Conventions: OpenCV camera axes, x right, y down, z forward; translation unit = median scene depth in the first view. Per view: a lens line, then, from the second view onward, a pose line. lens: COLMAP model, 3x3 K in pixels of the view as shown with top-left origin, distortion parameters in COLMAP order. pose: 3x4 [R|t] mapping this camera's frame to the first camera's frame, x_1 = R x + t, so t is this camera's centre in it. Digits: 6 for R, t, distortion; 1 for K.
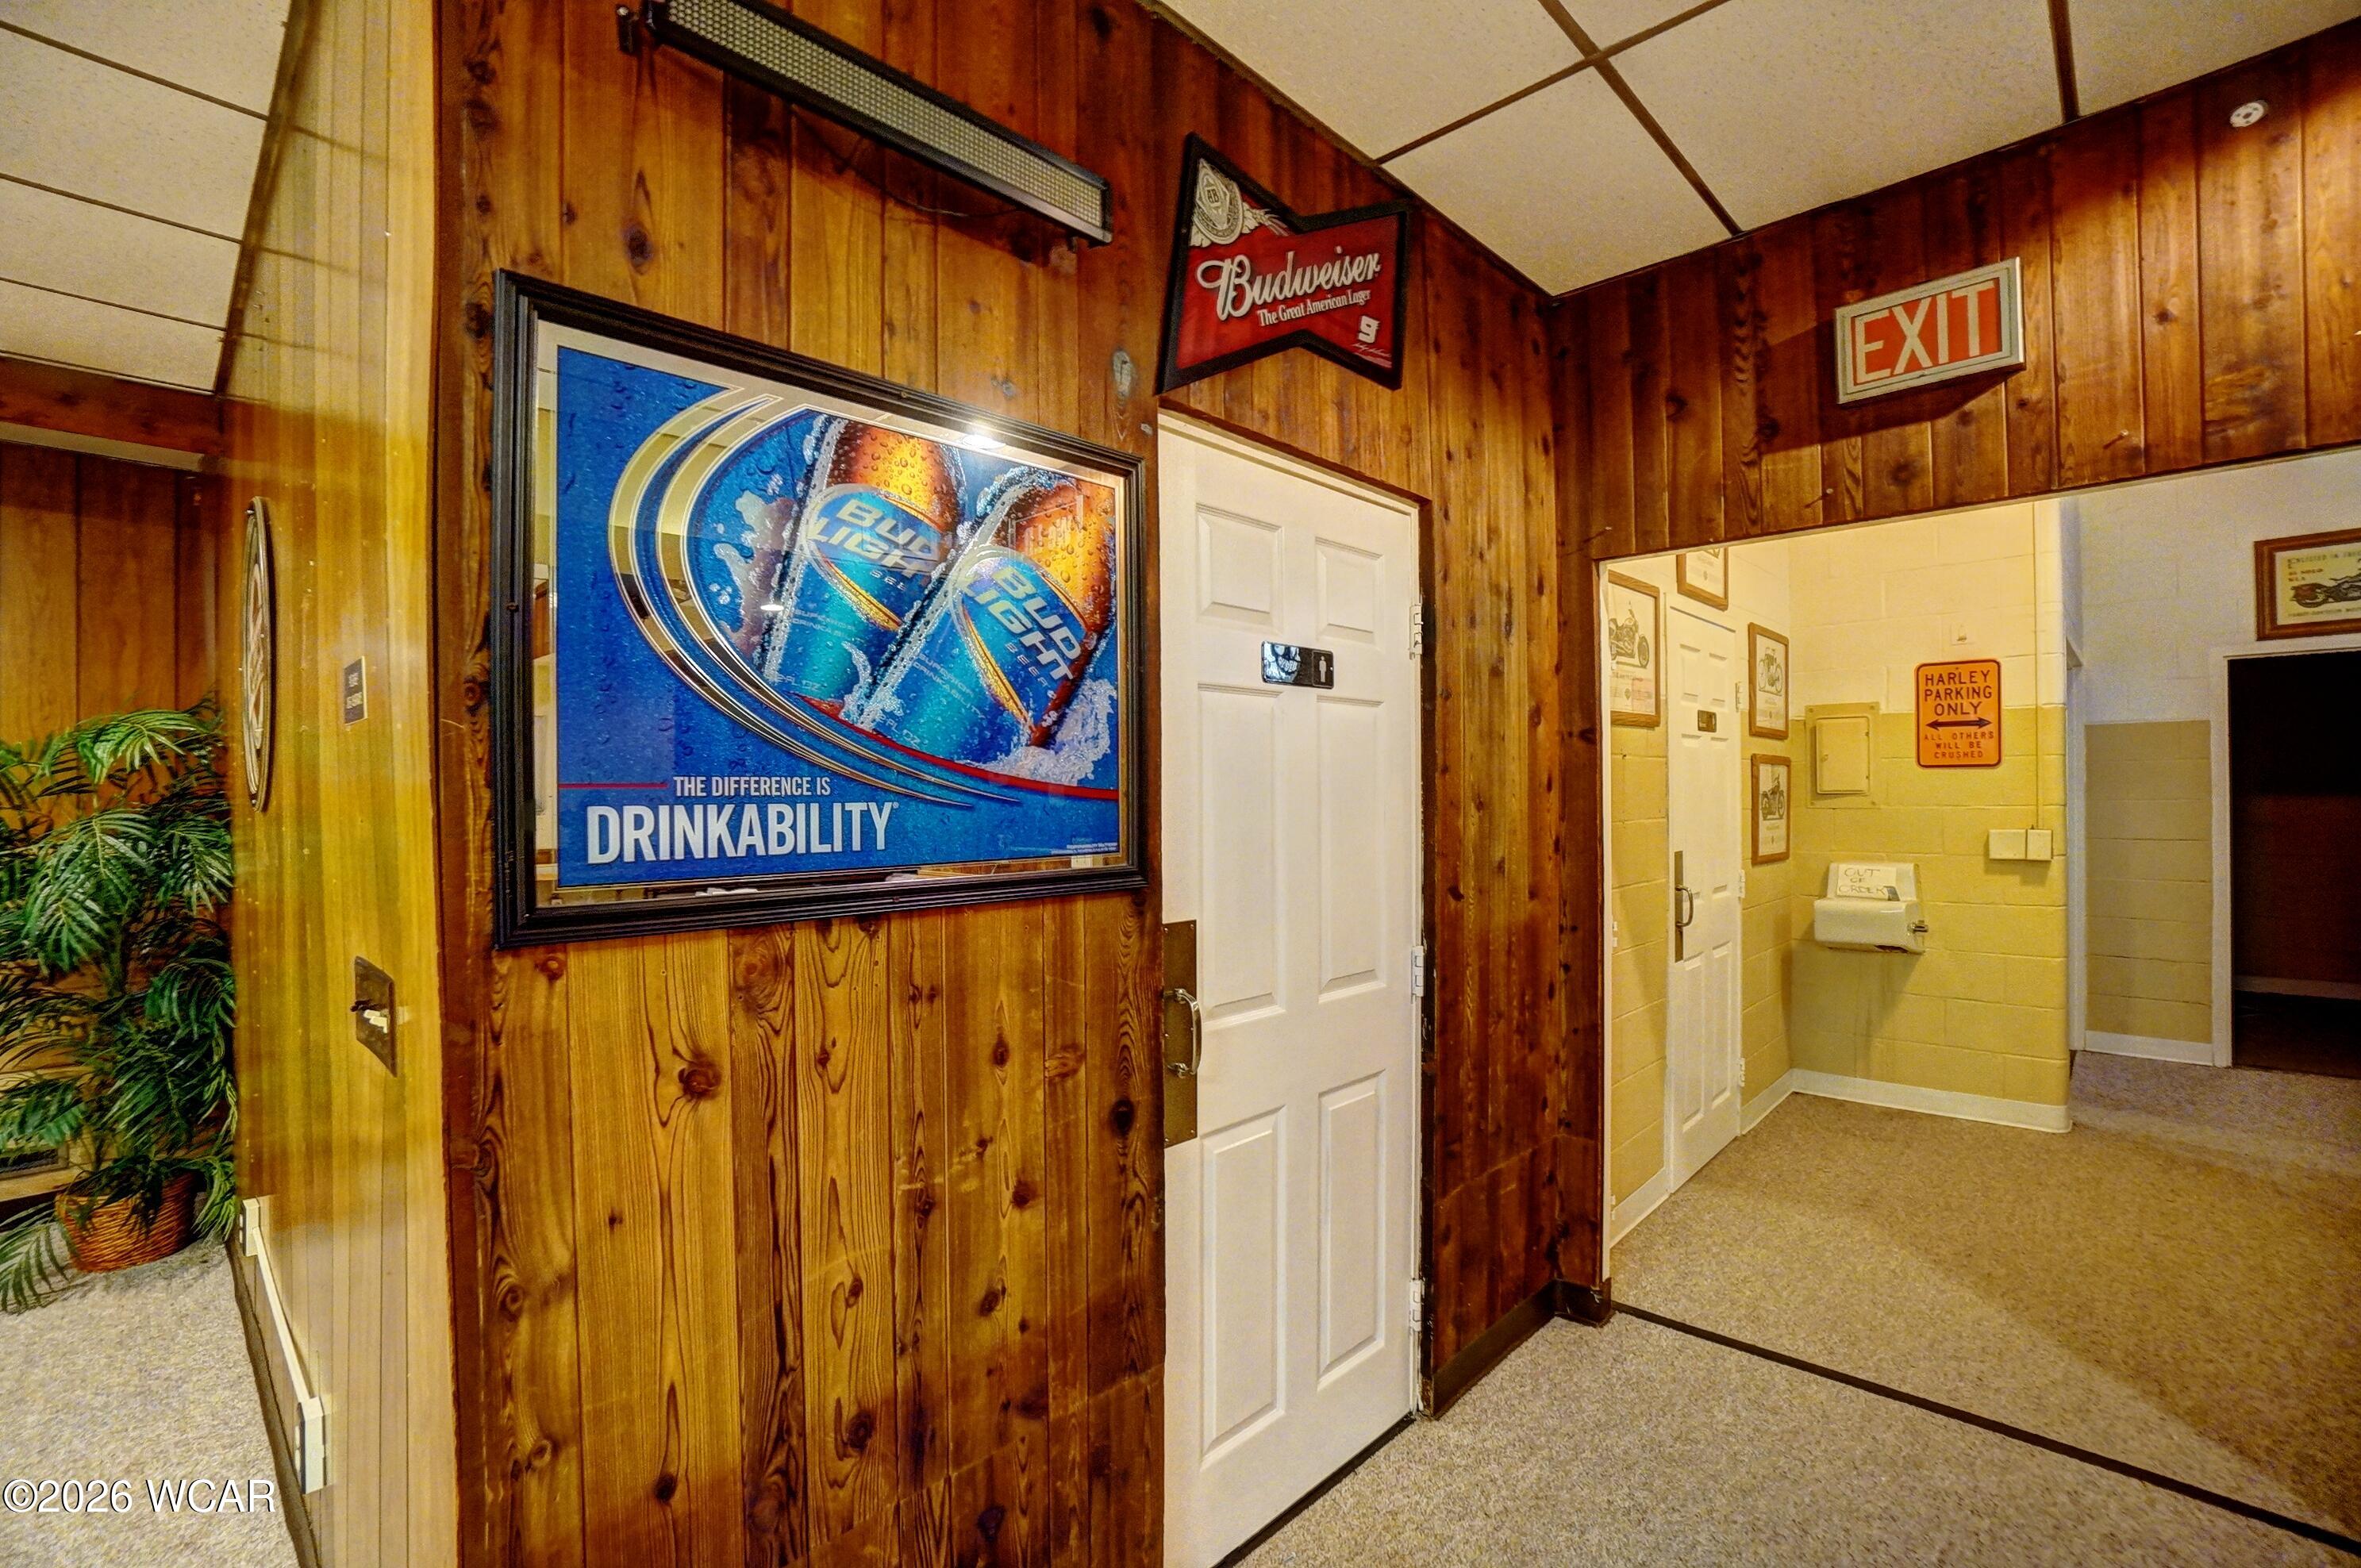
lens RADIAL K [[1044.6, 0, 1153.2], [0, 1044.6, 791.8], [0, 0, 1]] dist [-0.064091, 0.022914]
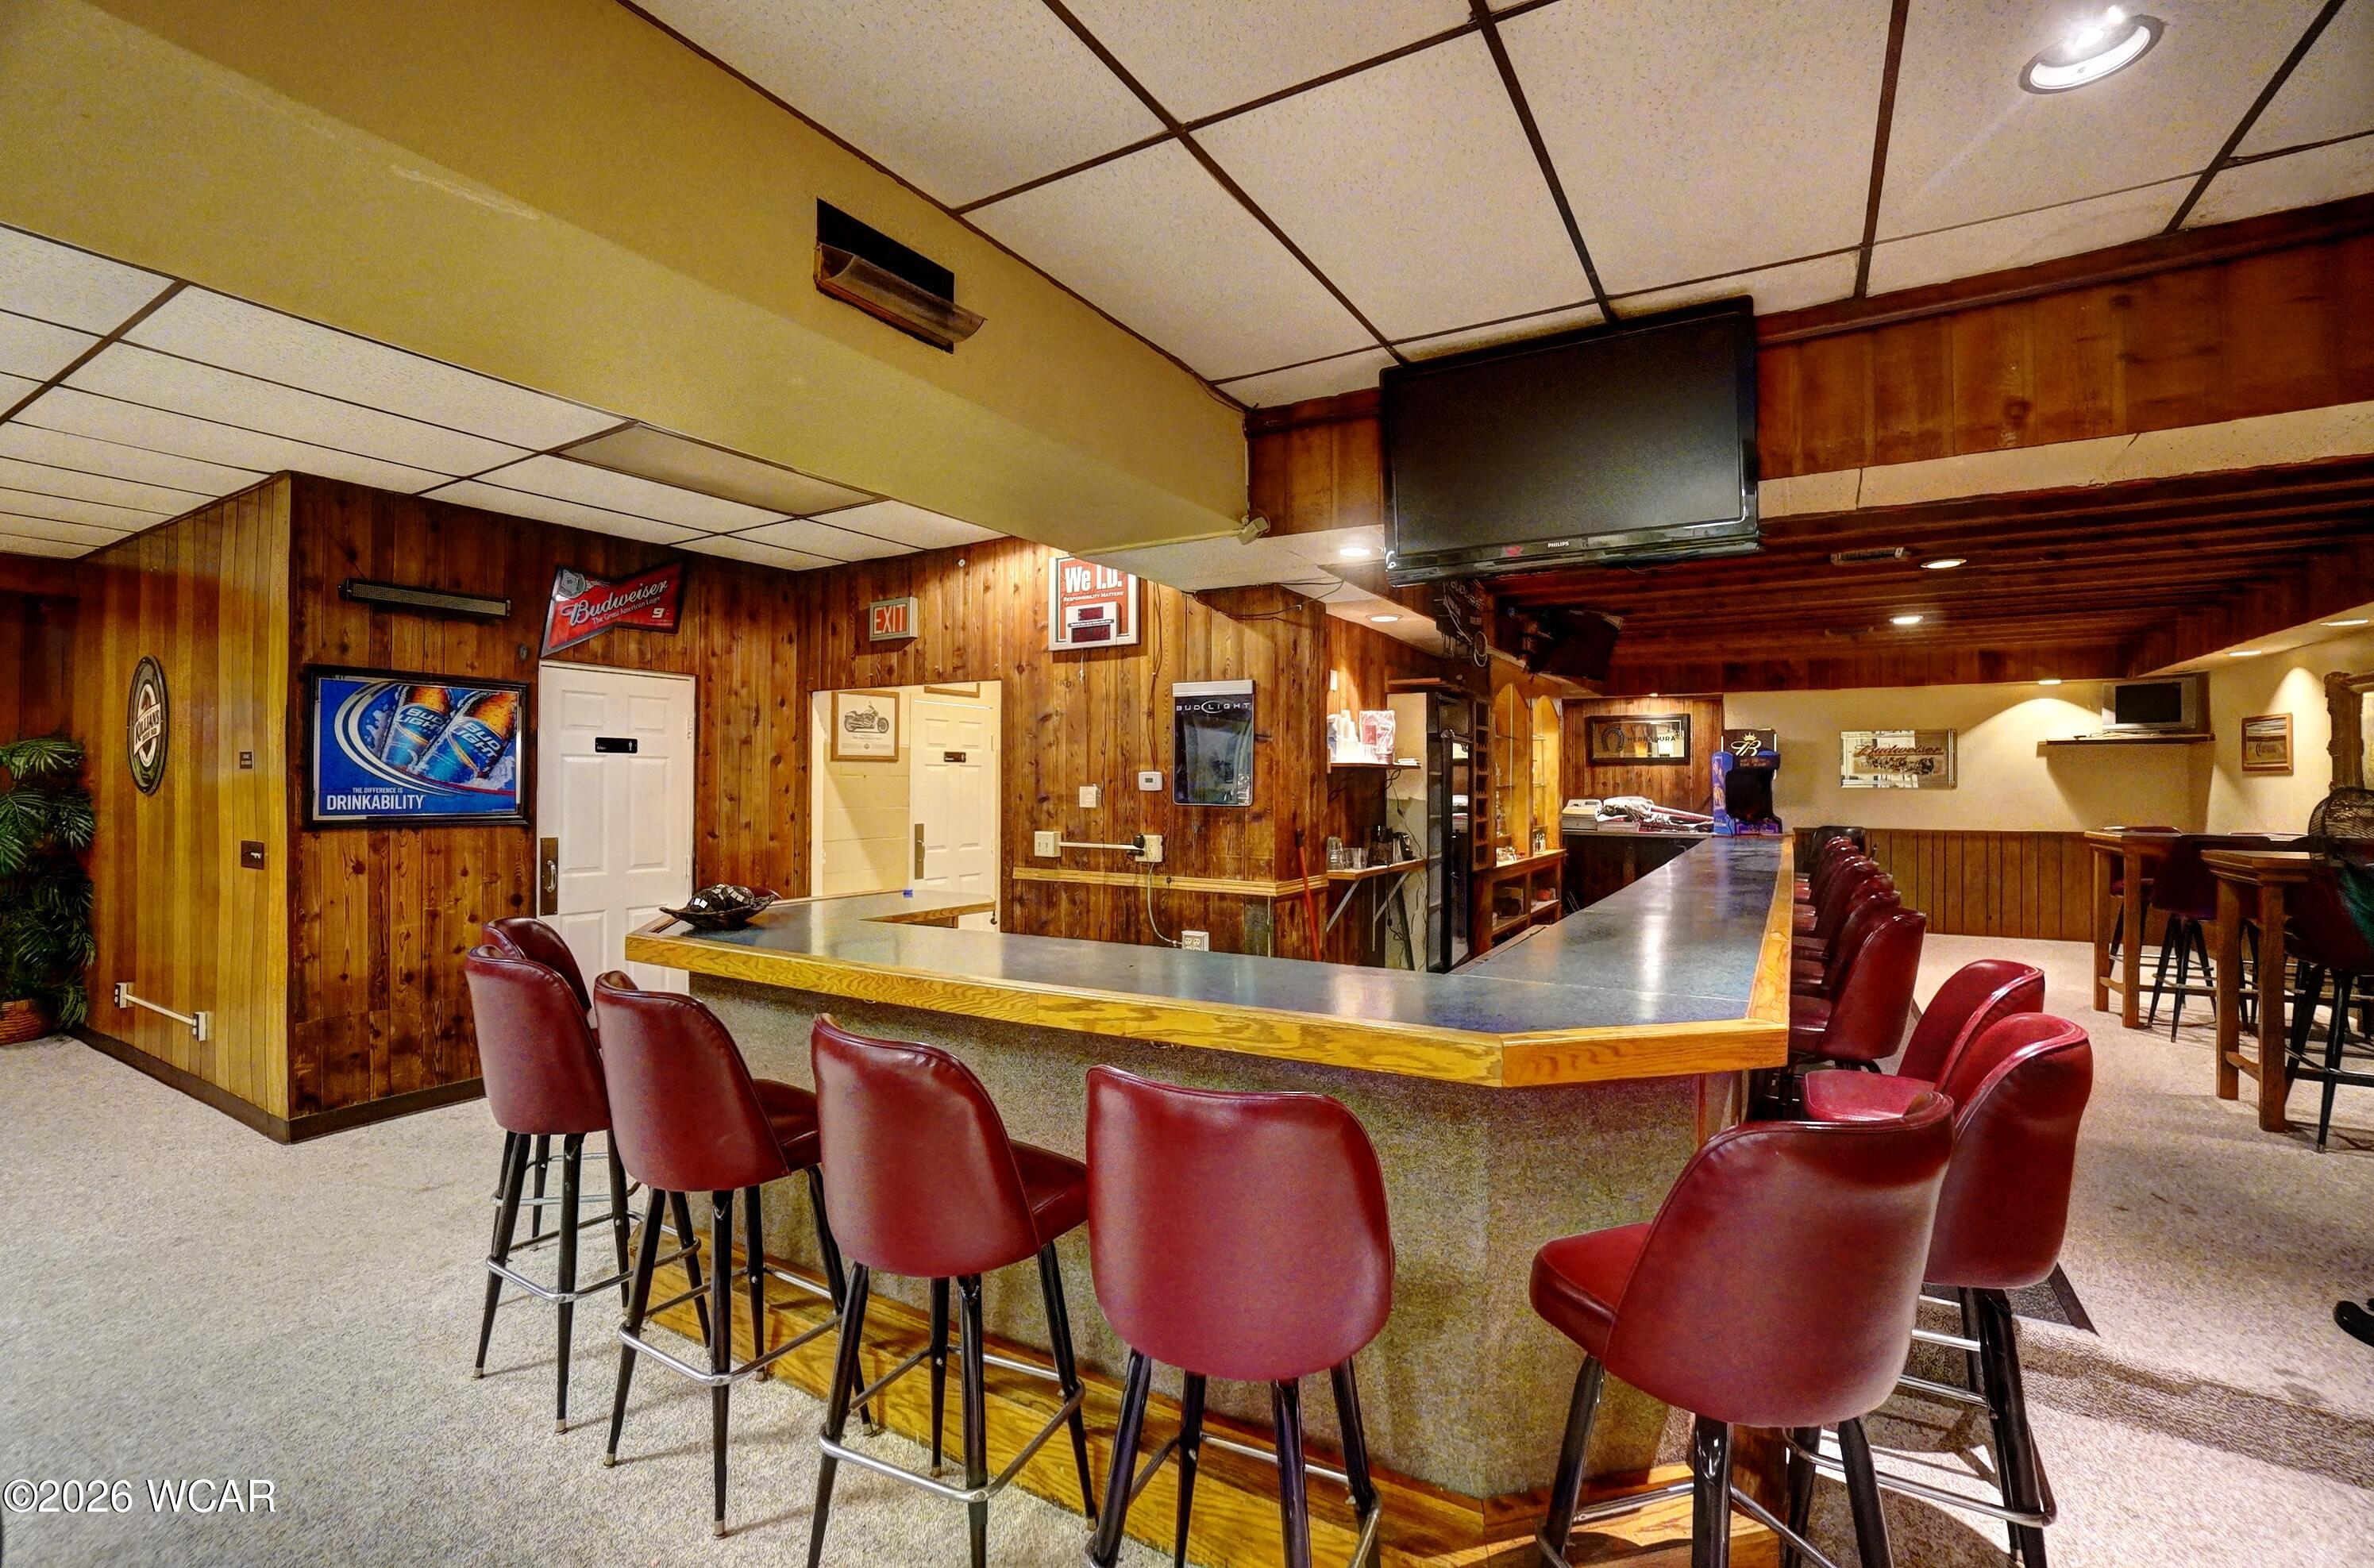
lens RADIAL K [[1043.7, 0, 1170.6], [0, 1043.7, 777.8], [0, 0, 1]] dist [-0.062567, 0.021250]
pose [[0.971099, 0.016482, 0.238107, 0.718472], [-0.014951, 0.999854, -0.008238, -0.030119], [-0.238208, 0.004440, 0.971204, -1.521916]]
